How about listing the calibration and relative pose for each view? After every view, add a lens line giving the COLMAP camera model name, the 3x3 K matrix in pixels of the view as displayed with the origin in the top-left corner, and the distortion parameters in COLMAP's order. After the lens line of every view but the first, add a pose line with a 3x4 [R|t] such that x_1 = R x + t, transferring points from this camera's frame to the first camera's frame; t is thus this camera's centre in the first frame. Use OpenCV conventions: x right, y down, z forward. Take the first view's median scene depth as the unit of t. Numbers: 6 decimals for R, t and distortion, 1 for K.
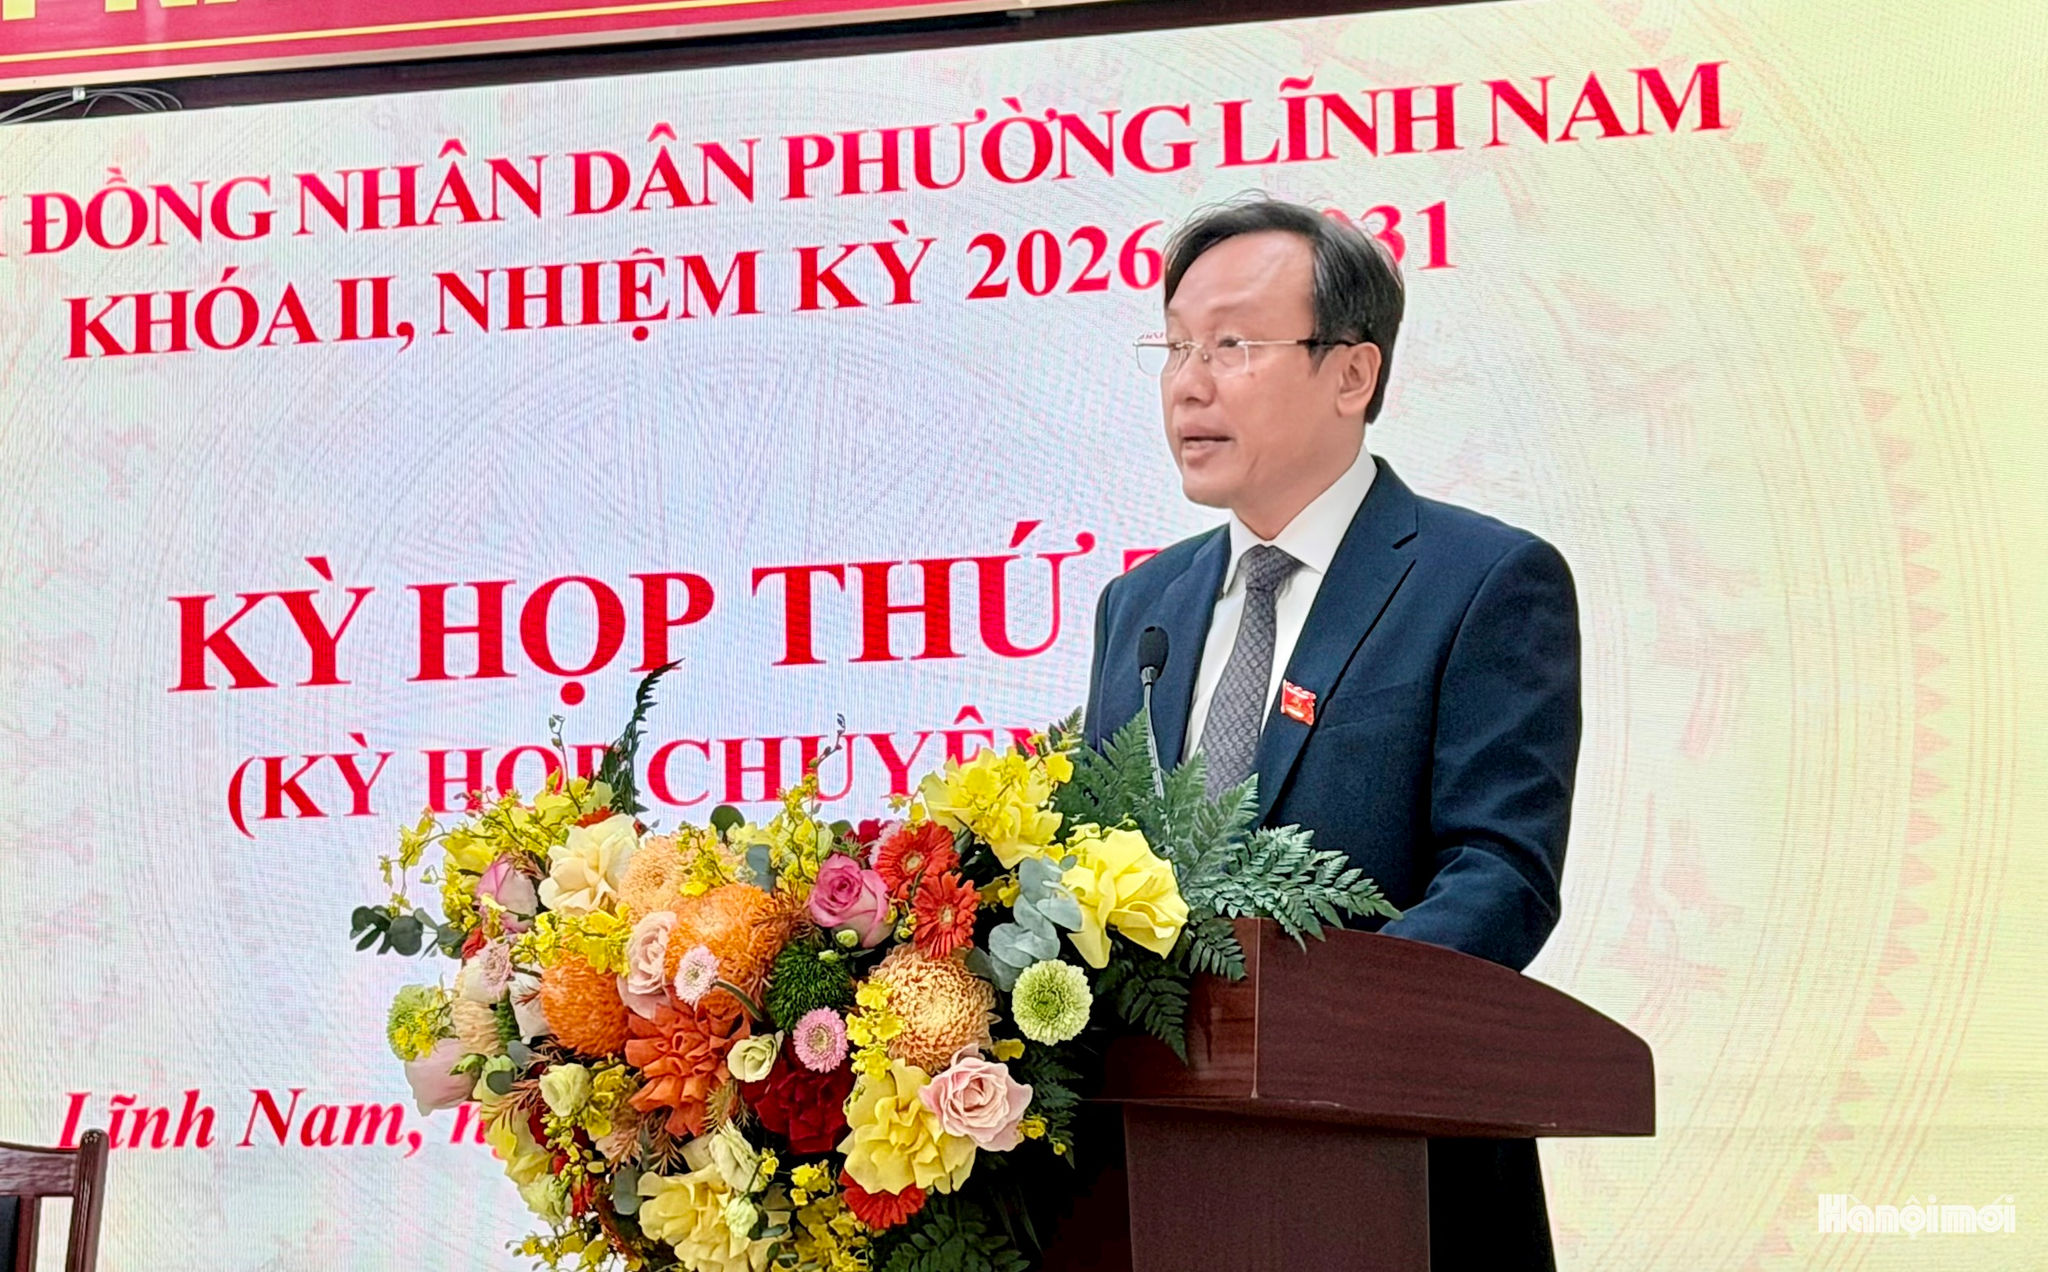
lens RADIAL K [[4511.2, 0, 951.3], [0, 4511.2, 633.3], [0, 0, 1]] dist [0.091363, 0.111675]
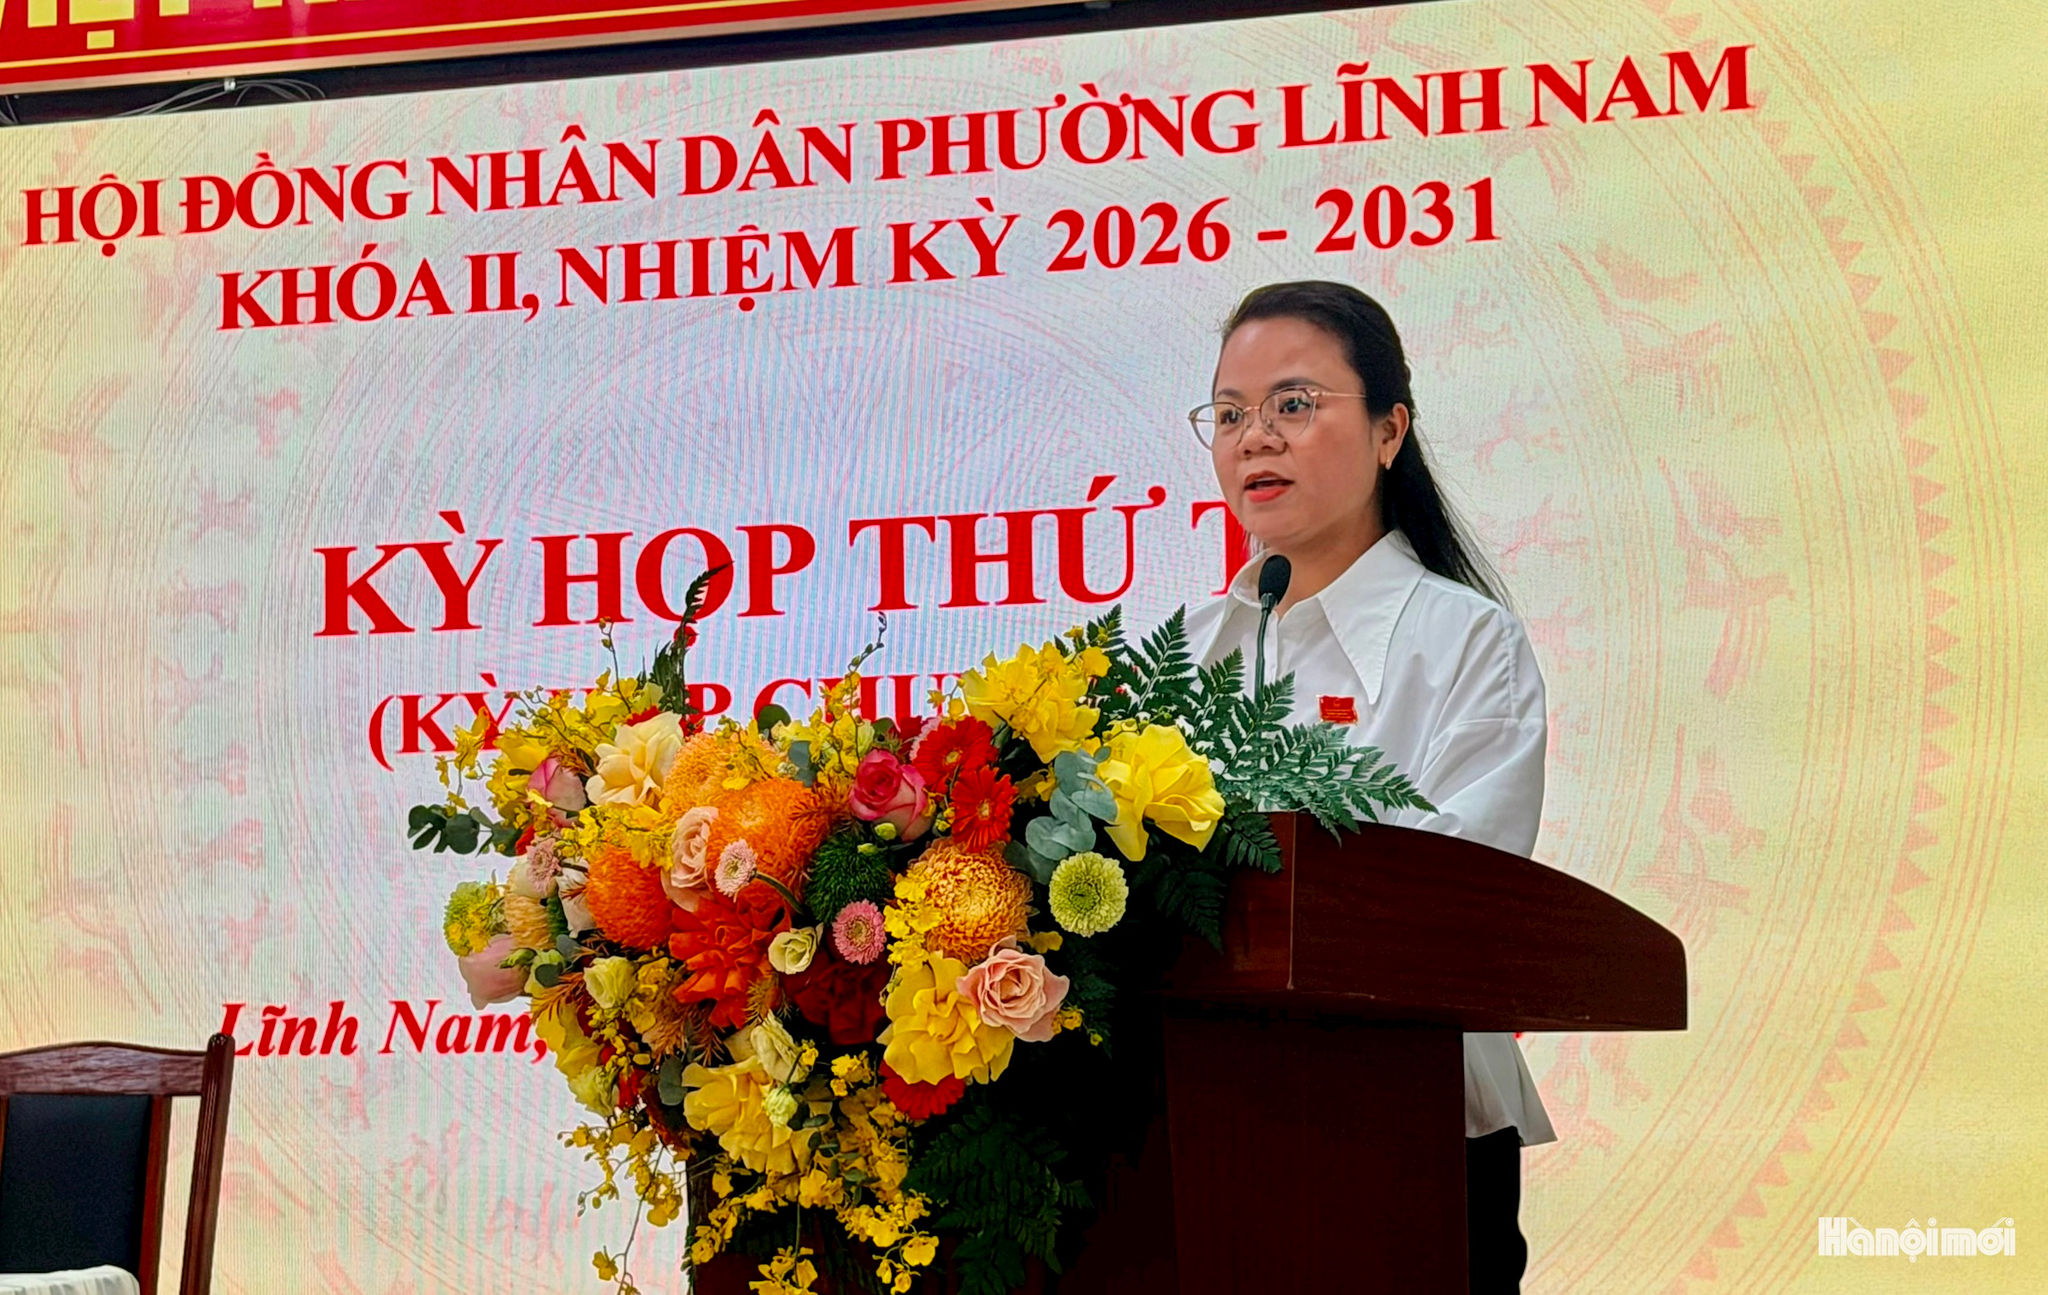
lens RADIAL K [[4005.2, 0, 1024.5], [0, 4005.2, 677.6], [0, 0, 1]] dist [0.080135, 0.377251]
pose [[0.999969, -0.000587, -0.007845, 0.013996], [0.000726, 0.999843, 0.017730, 0.016285], [0.007834, -0.017736, 0.999812, 0.099837]]
